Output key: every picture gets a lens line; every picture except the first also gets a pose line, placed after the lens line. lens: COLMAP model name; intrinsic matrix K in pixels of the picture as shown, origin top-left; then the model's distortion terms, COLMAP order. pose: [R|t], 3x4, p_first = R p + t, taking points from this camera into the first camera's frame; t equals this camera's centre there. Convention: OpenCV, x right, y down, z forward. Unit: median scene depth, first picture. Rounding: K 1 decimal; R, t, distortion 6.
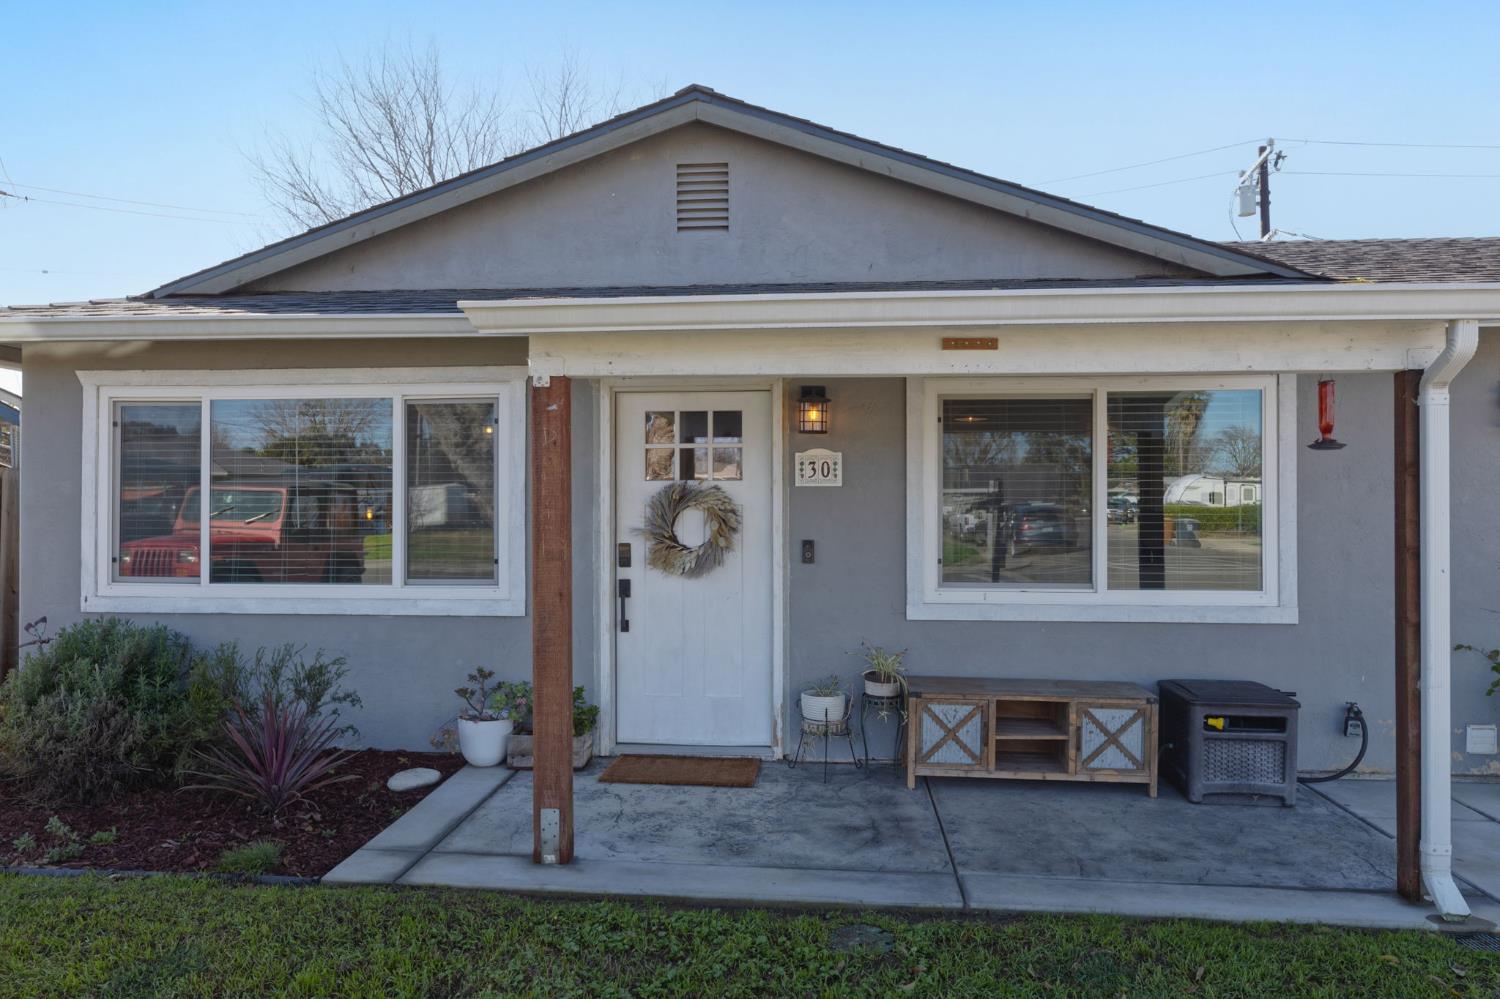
lens RADIAL K [[969.6, 0, 751.4], [0, 969.6, 501.4], [0, 0, 1]] dist [0.000304, -0.000394]
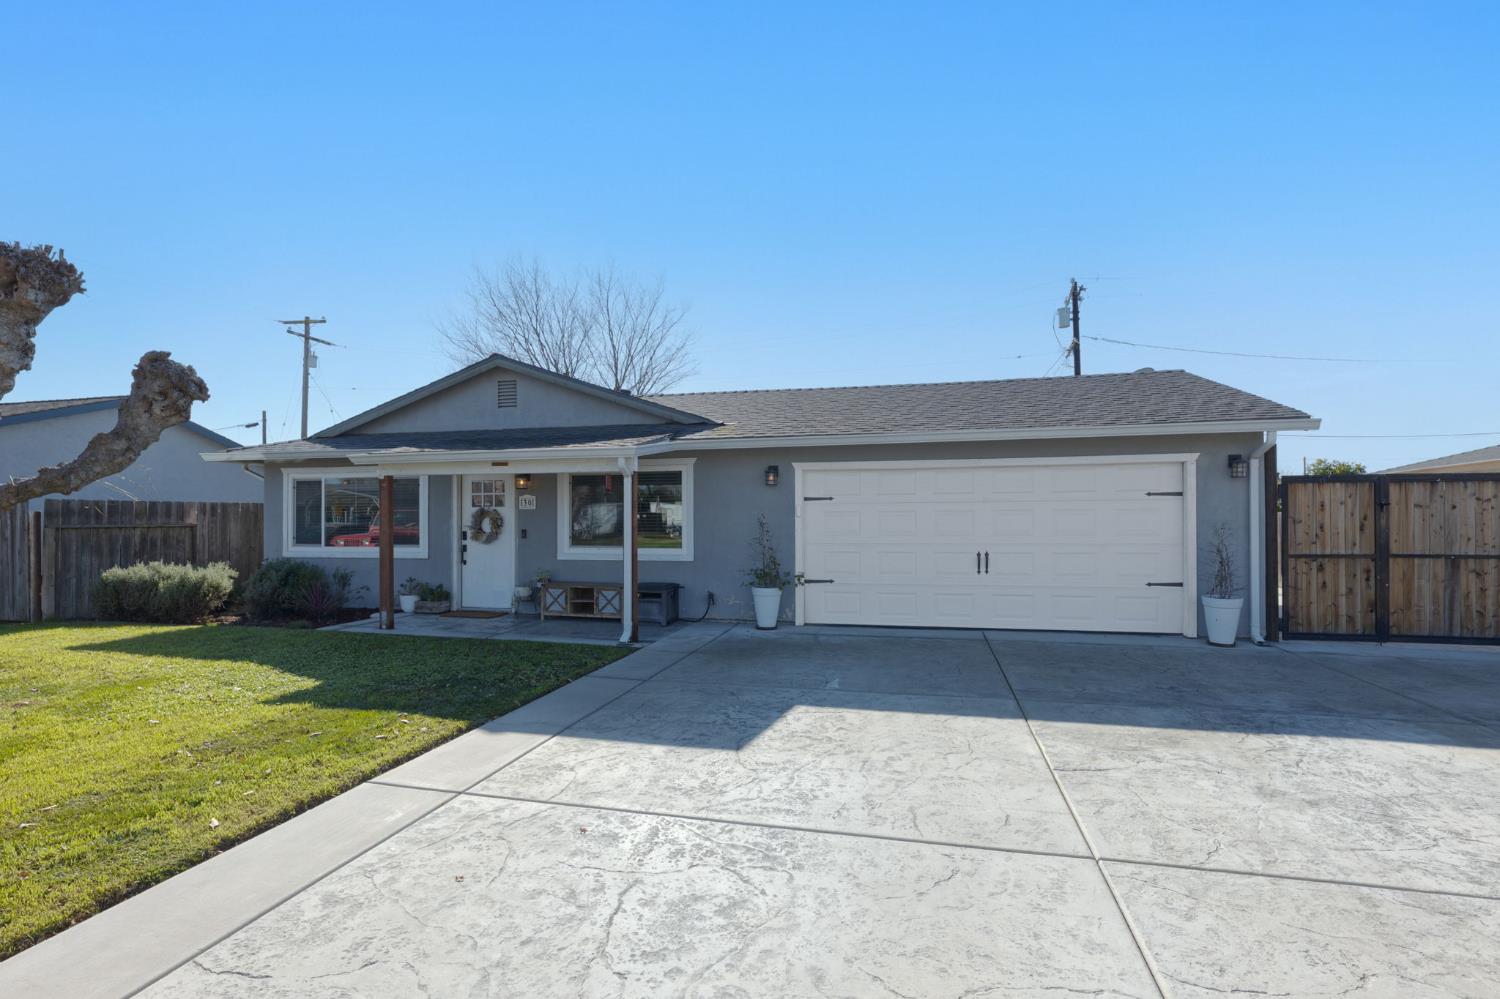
lens RADIAL K [[698.6, 0, 759.4], [0, 698.6, 512.7], [0, 0, 1]] dist [-0.003626, 0.001149]
pose [[0.989409, -0.005369, -0.145056, 0.974225], [0.004582, 0.999973, -0.005759, 0.008091], [0.145083, 0.005033, 0.989407, -0.787529]]
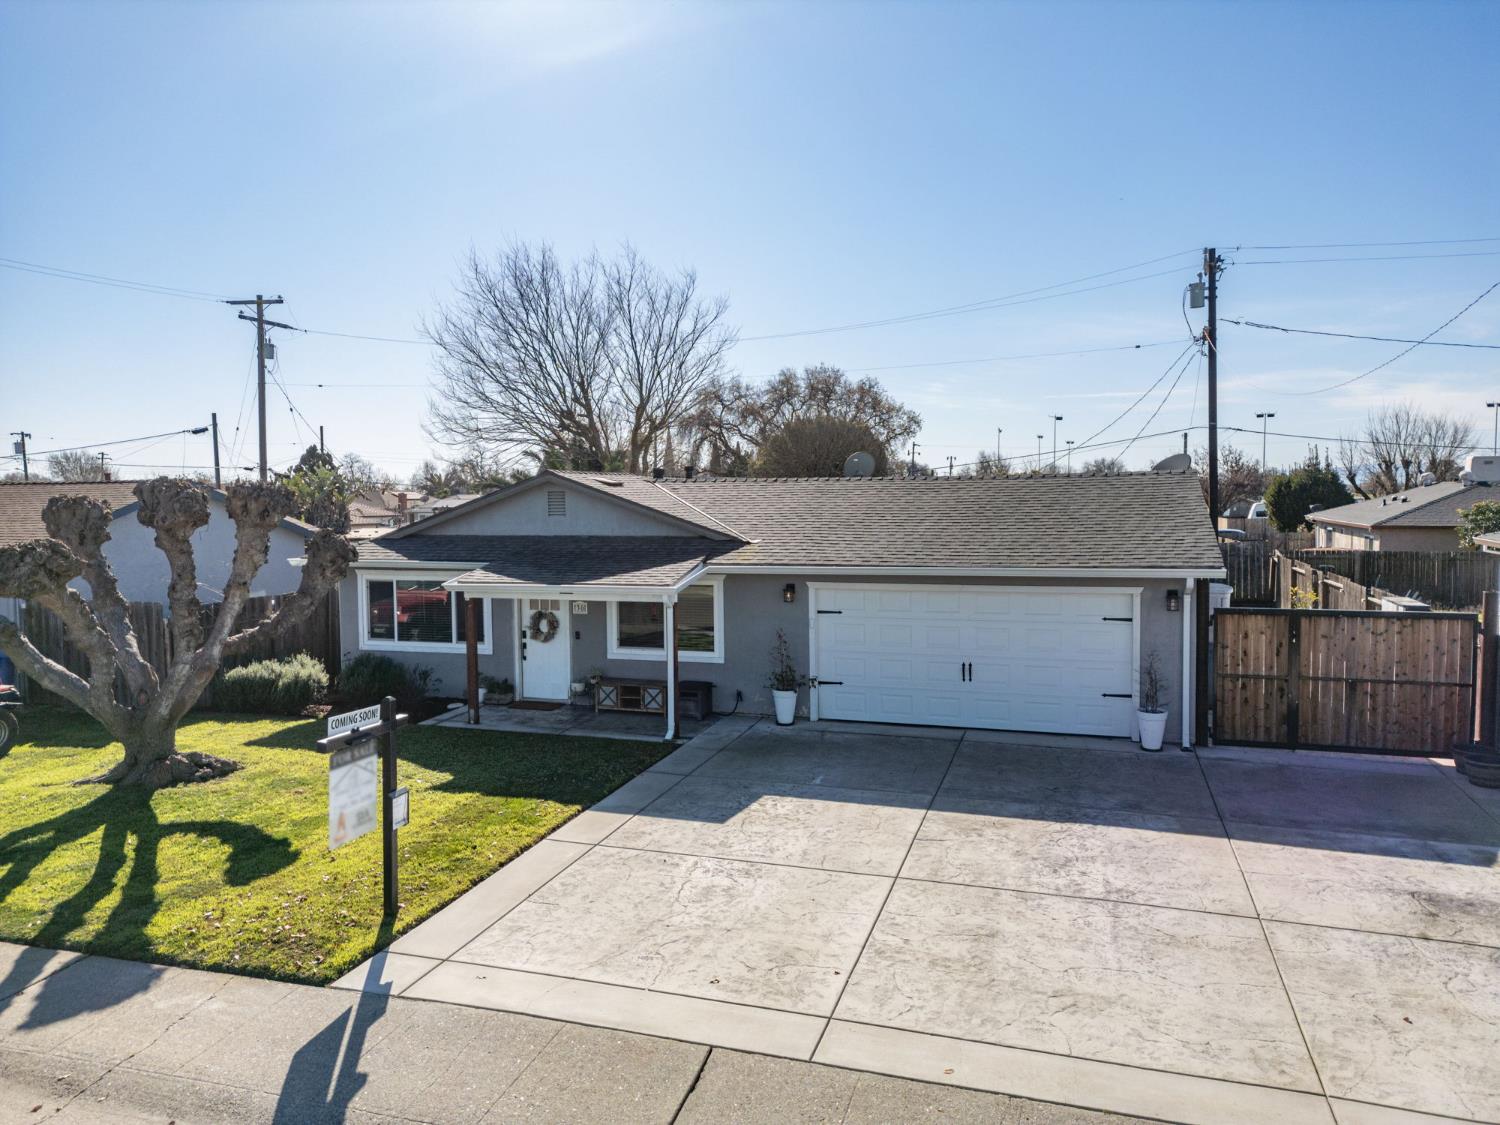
lens RADIAL K [[1027.2, 0, 759.5], [0, 1027.2, 536.5], [0, 0, 1]] dist [0.063410, -0.044476]
pose [[0.975468, -0.001306, -0.220136, 1.326866], [0.012445, 0.998710, 0.049220, -0.408982], [0.219787, -0.050752, 0.974227, -1.992145]]
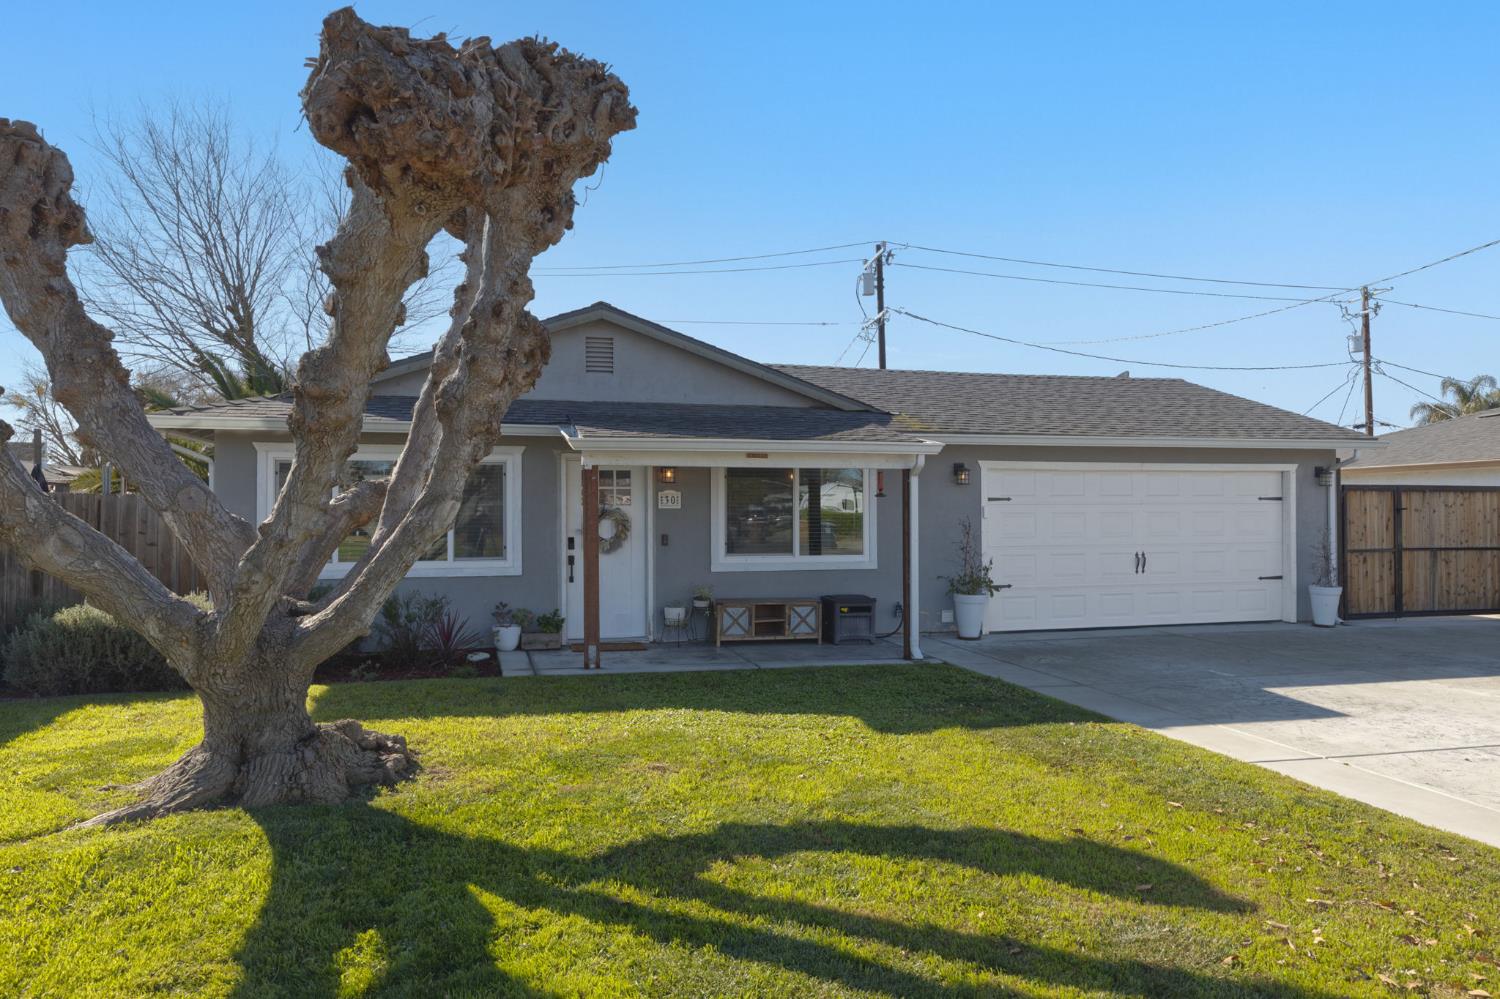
lens RADIAL K [[969.6, 0, 746.4], [0, 969.6, 485.1], [0, 0, 1]] dist [0.000304, -0.000394]
pose [[0.942461, 0.006772, 0.334249, -0.474147], [-0.000012, 0.999795, -0.020223, -0.023689], [-0.334318, 0.019056, 0.942268, -1.016598]]
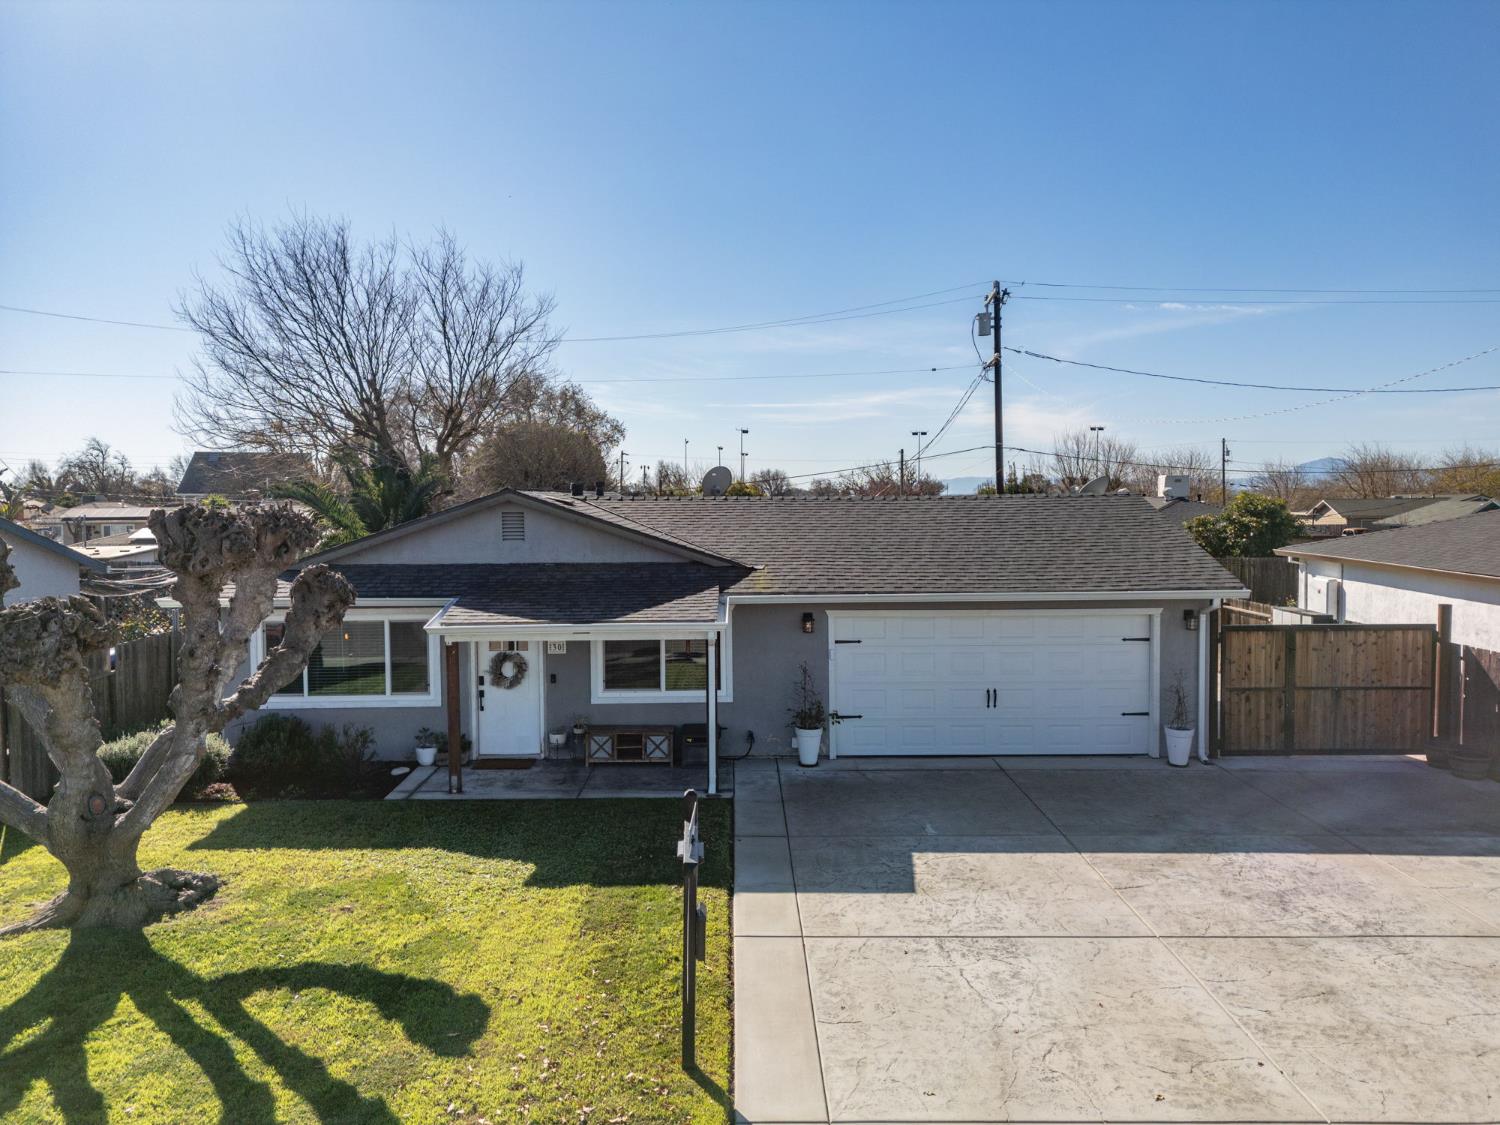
lens RADIAL K [[1027.2, 0, 750.4], [0, 1027.2, 535.6], [0, 0, 1]] dist [0.063410, -0.044476]
pose [[0.995624, -0.011104, 0.092789, 0.337495], [0.006983, 0.998980, 0.044616, -0.458424], [-0.093190, -0.043773, 0.994686, -1.810909]]
